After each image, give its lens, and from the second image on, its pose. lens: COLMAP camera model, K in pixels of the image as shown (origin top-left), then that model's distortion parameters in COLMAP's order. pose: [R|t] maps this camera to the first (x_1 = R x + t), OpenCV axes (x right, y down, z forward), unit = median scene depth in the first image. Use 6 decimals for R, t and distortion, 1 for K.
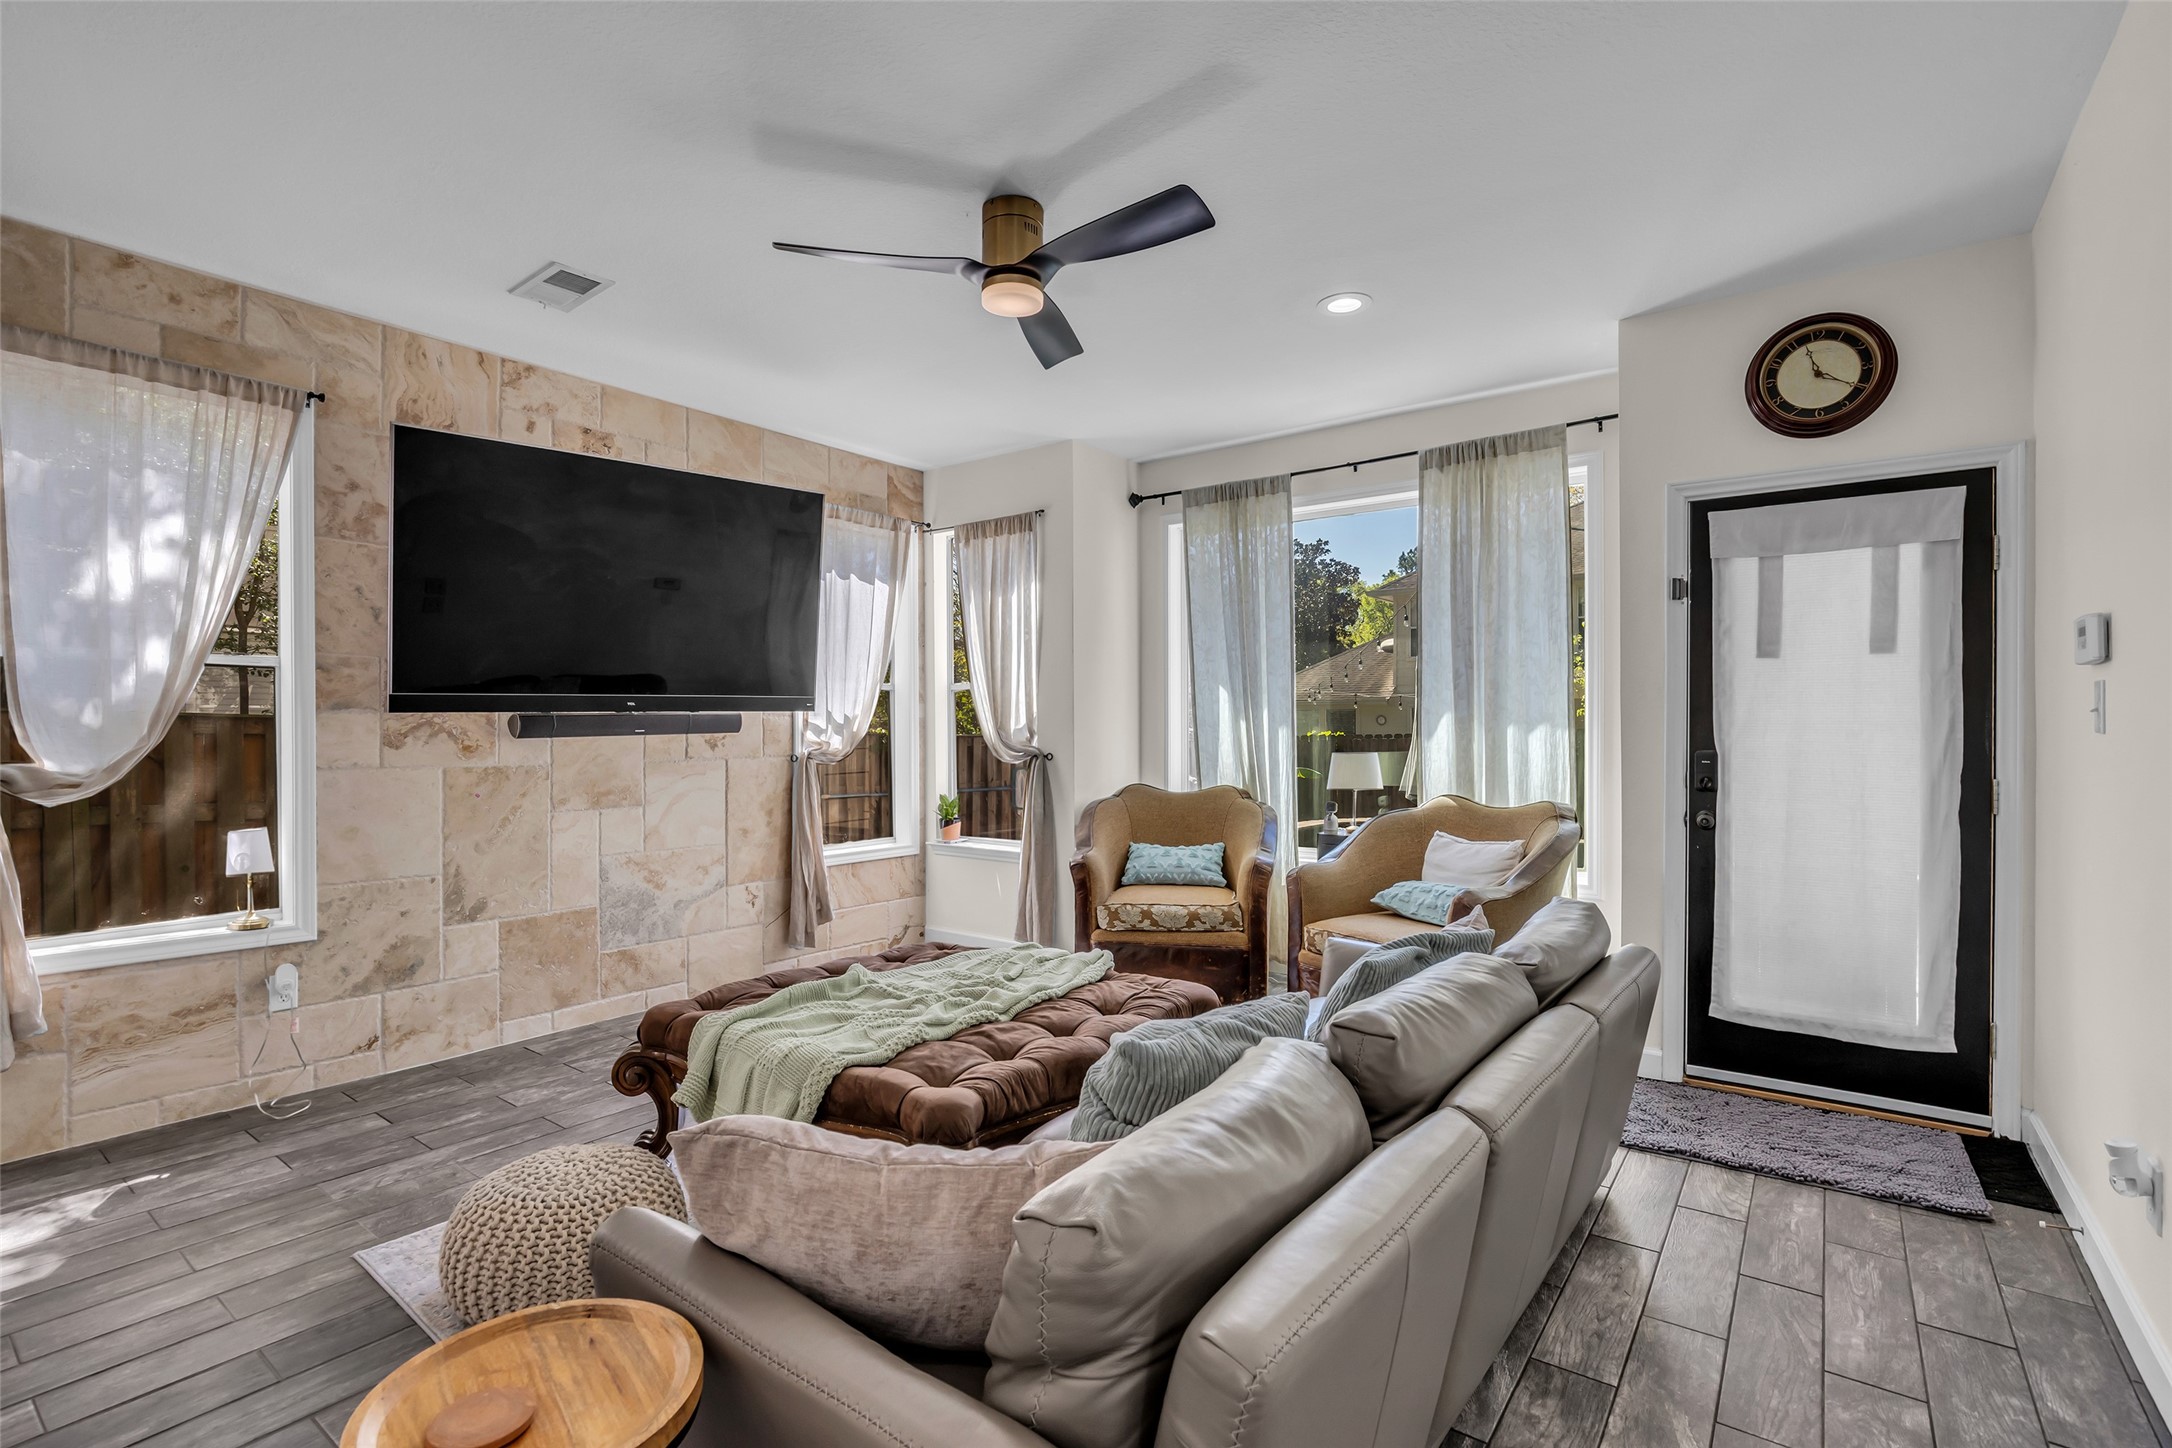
lens RADIAL K [[998.9, 0, 1082.0], [0, 998.9, 726.7], [0, 0, 1]] dist [-0.016605, 0.003261]
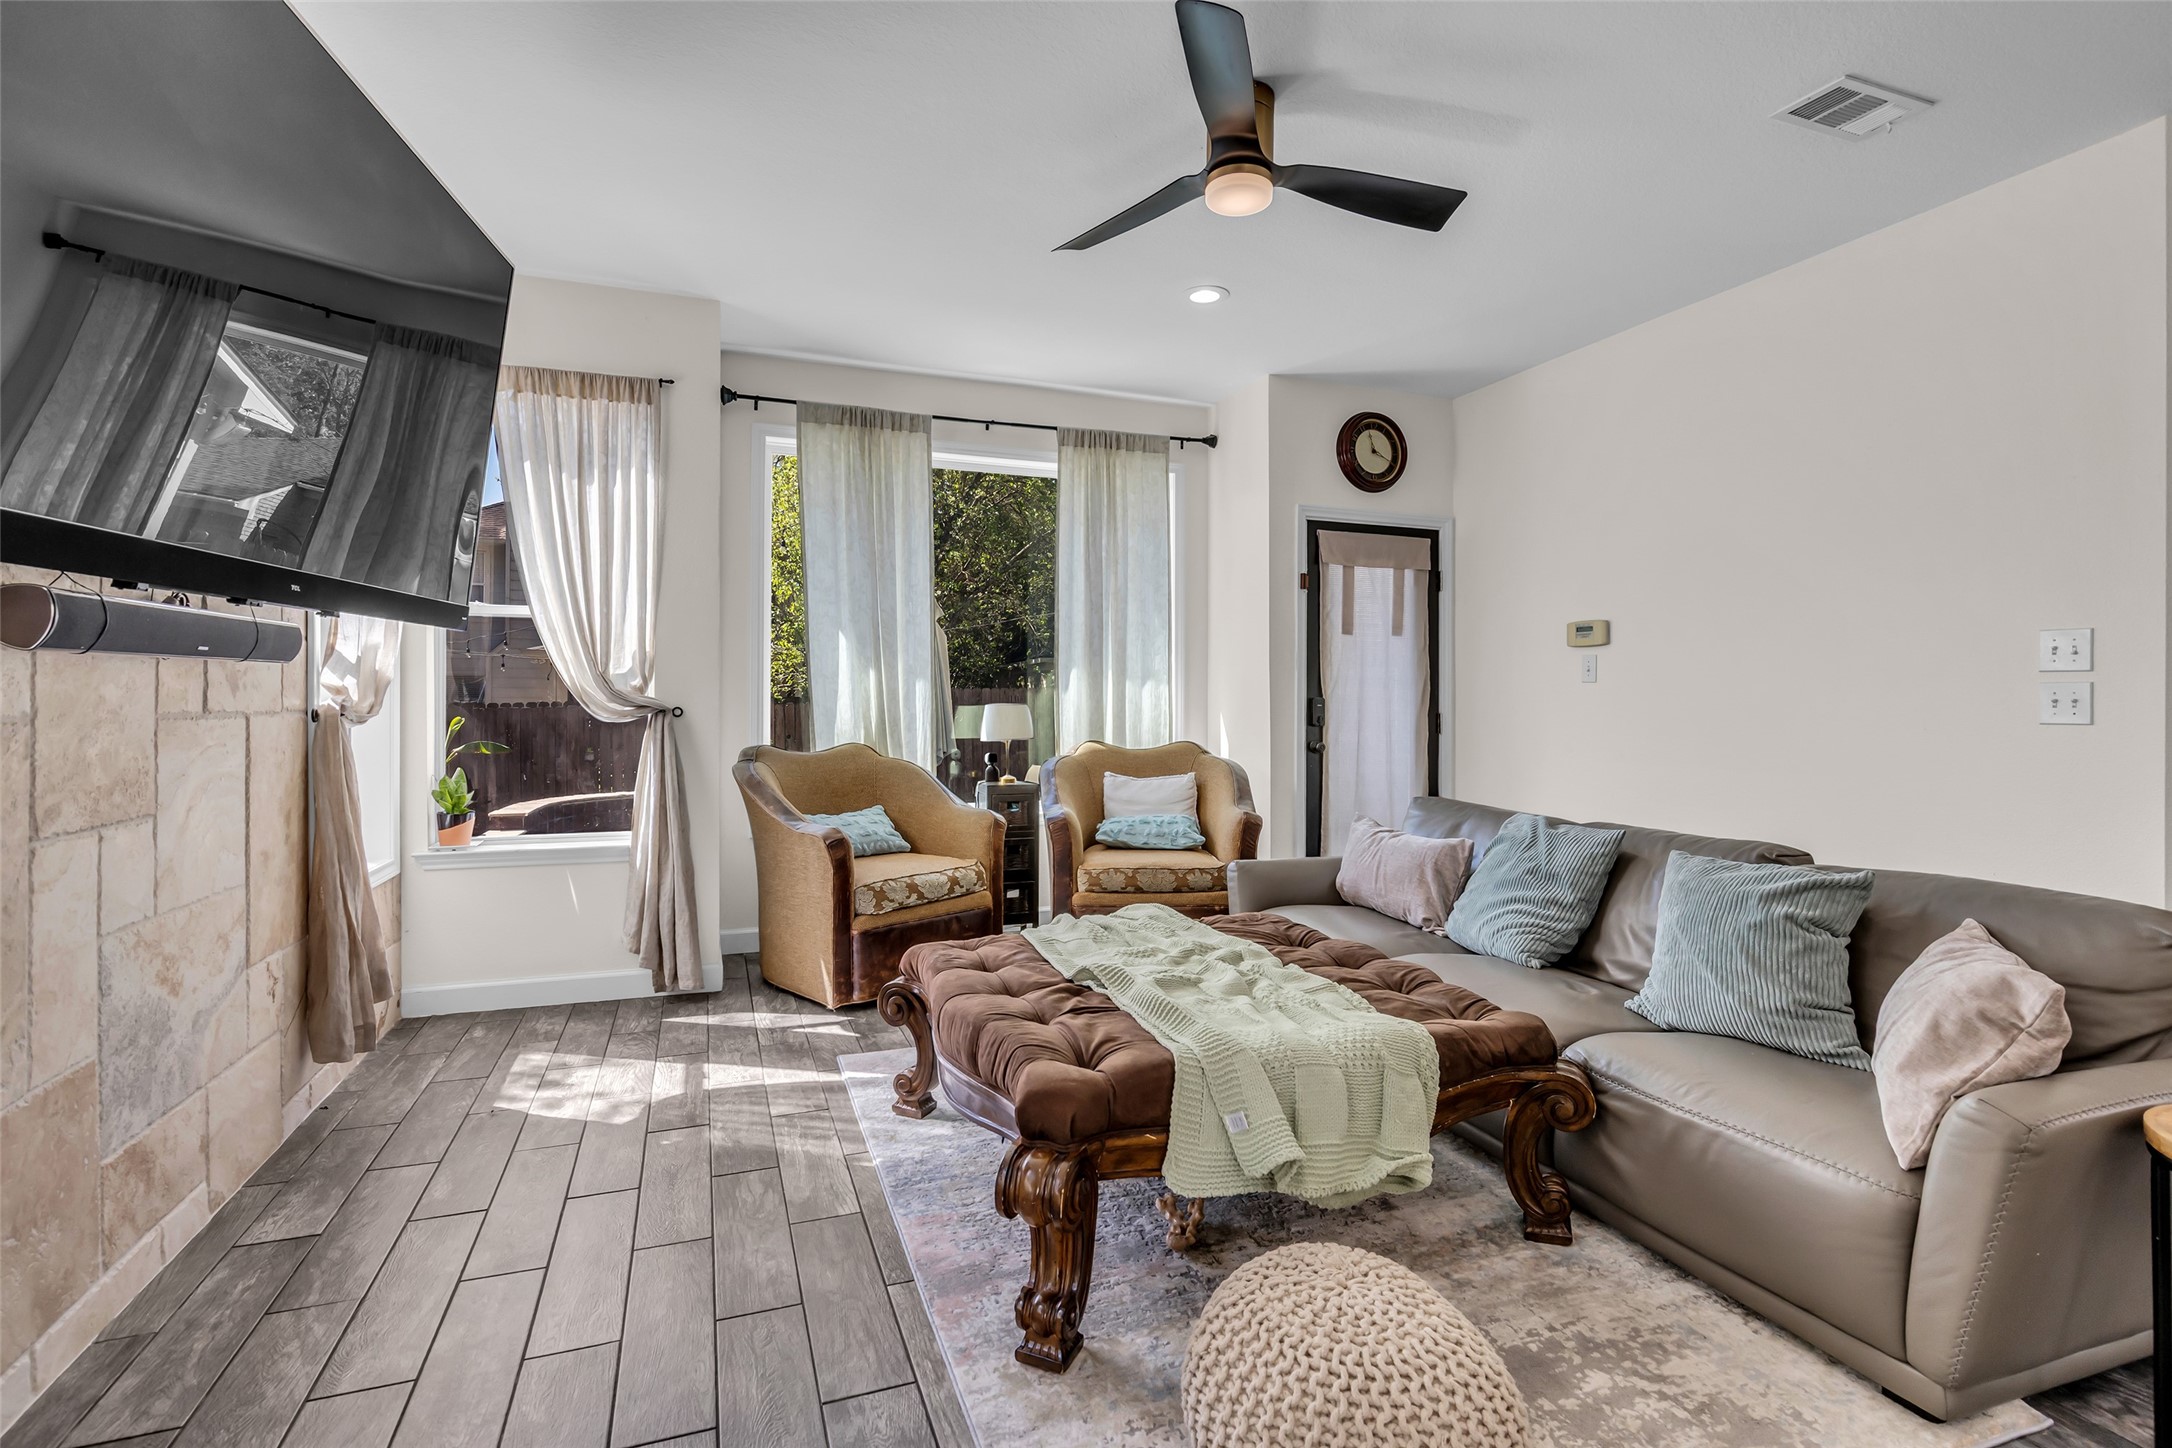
lens RADIAL K [[998.9, 0, 1072.8], [0, 998.9, 703.6], [0, 0, 1]] dist [-0.016605, 0.003261]
pose [[0.538698, 0.003533, 0.842492, -0.621873], [-0.002650, 0.999993, -0.002499, 0.030979], [-0.842495, -0.000886, 0.538703, 0.431926]]
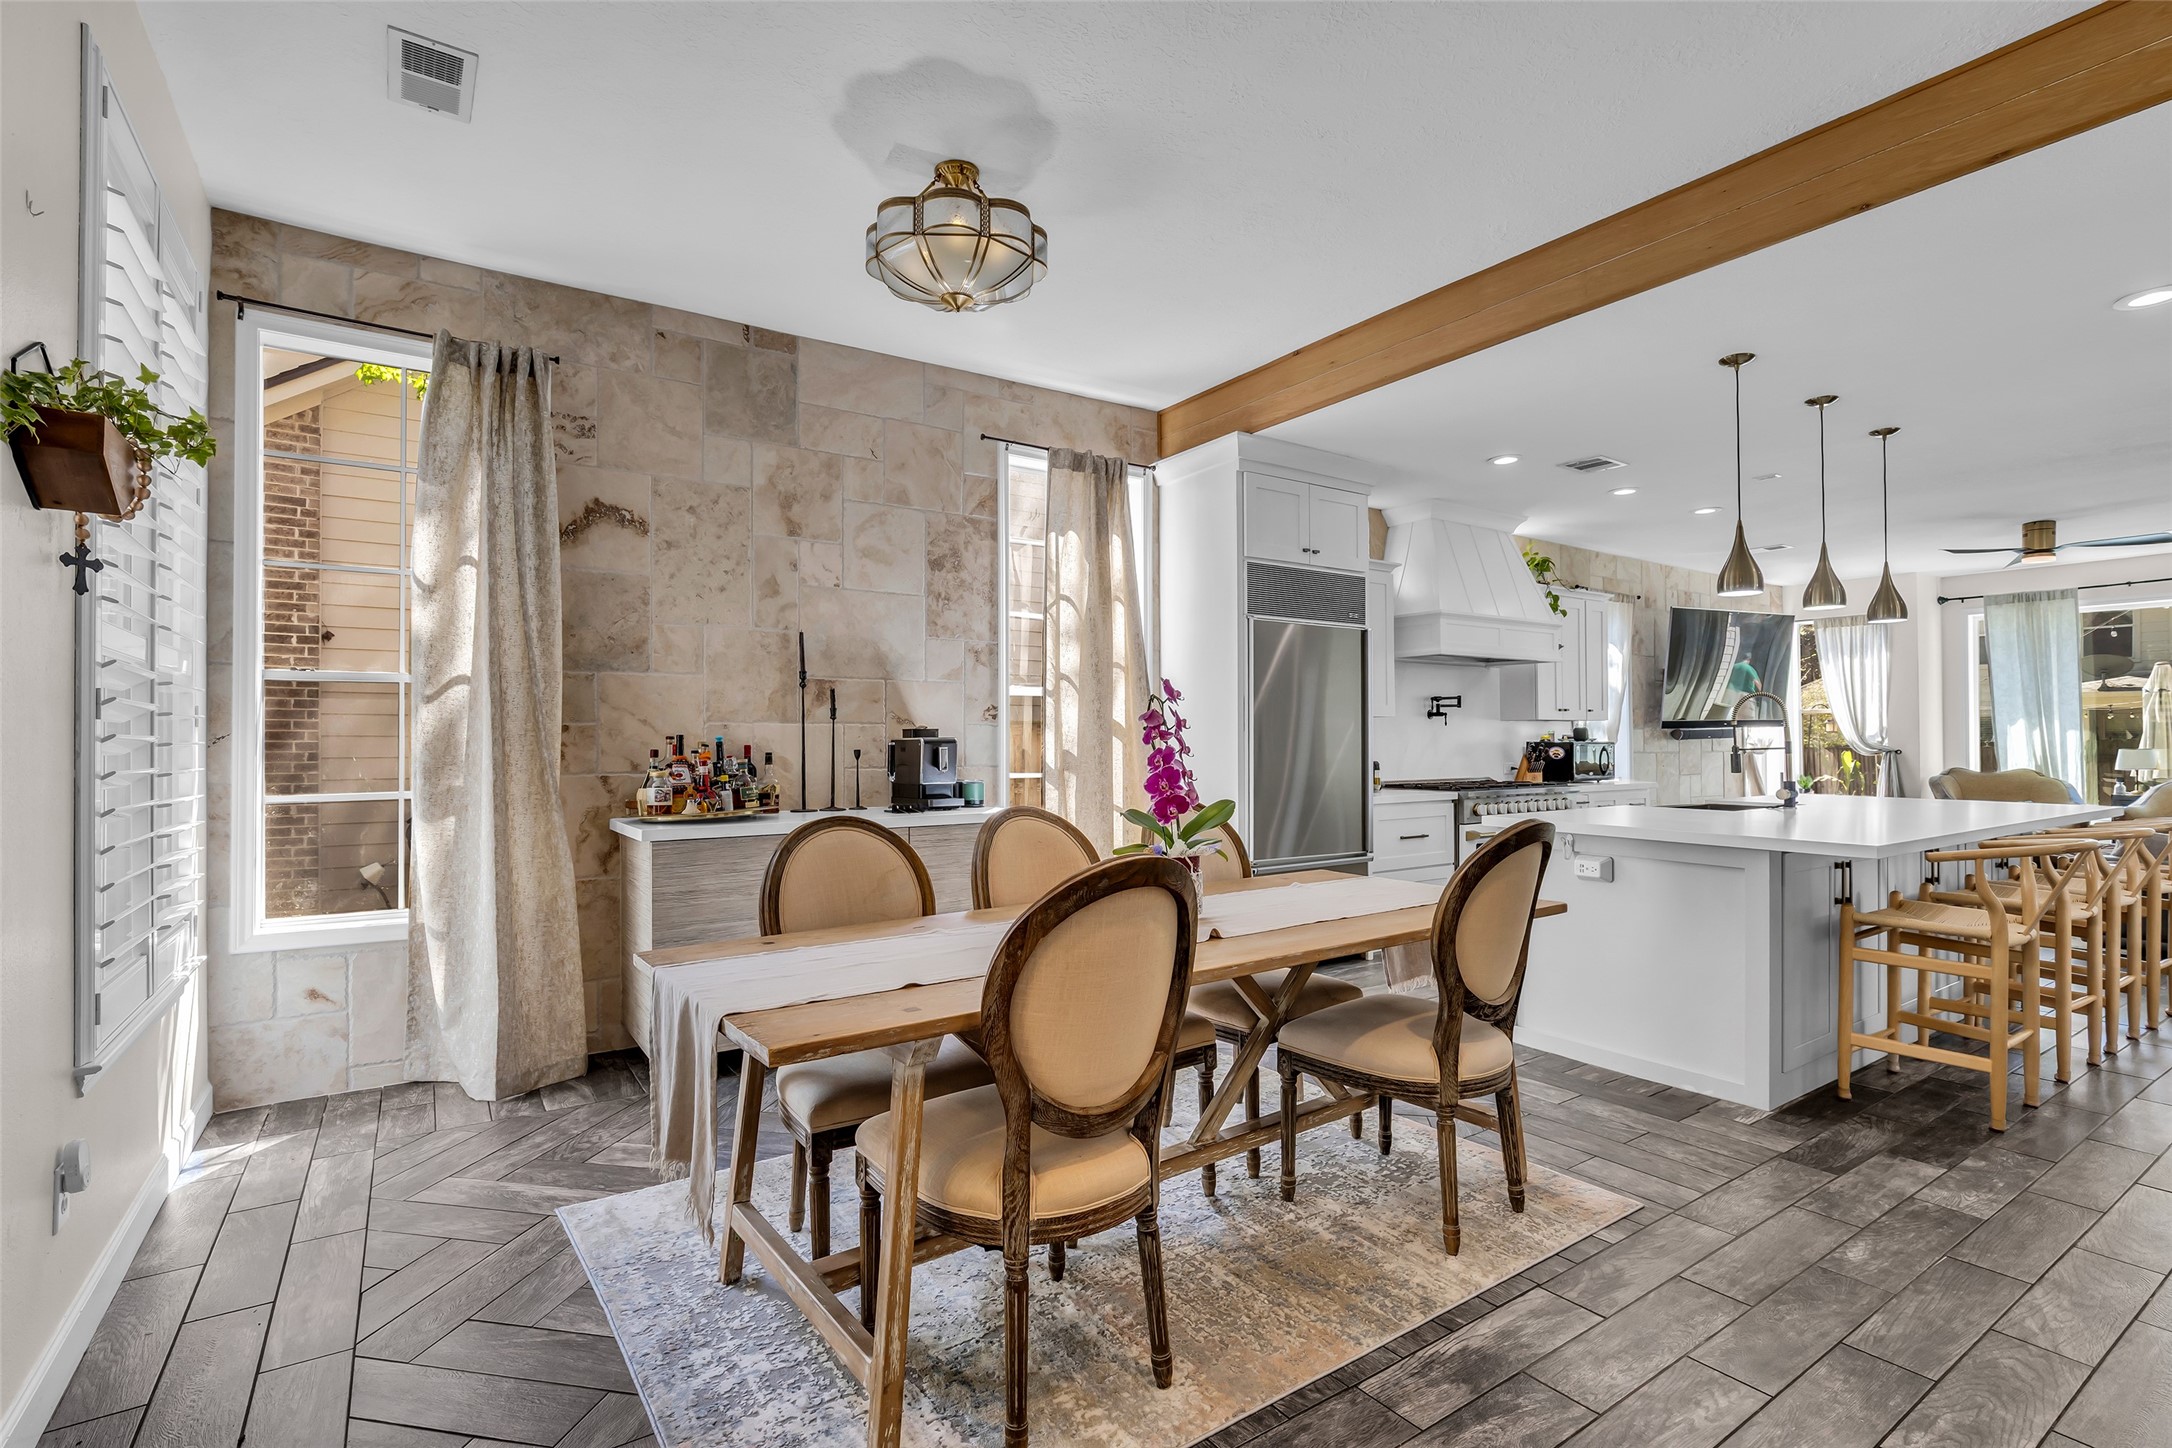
lens RADIAL K [[998.9, 0, 1089.7], [0, 998.9, 725.5], [0, 0, 1]] dist [-0.016605, 0.003261]
pose [[0.943985, -0.003268, -0.329972, -0.996577], [-0.000107, 0.999948, -0.010209, 0.002938], [0.329989, 0.009672, 0.943935, -1.387653]]
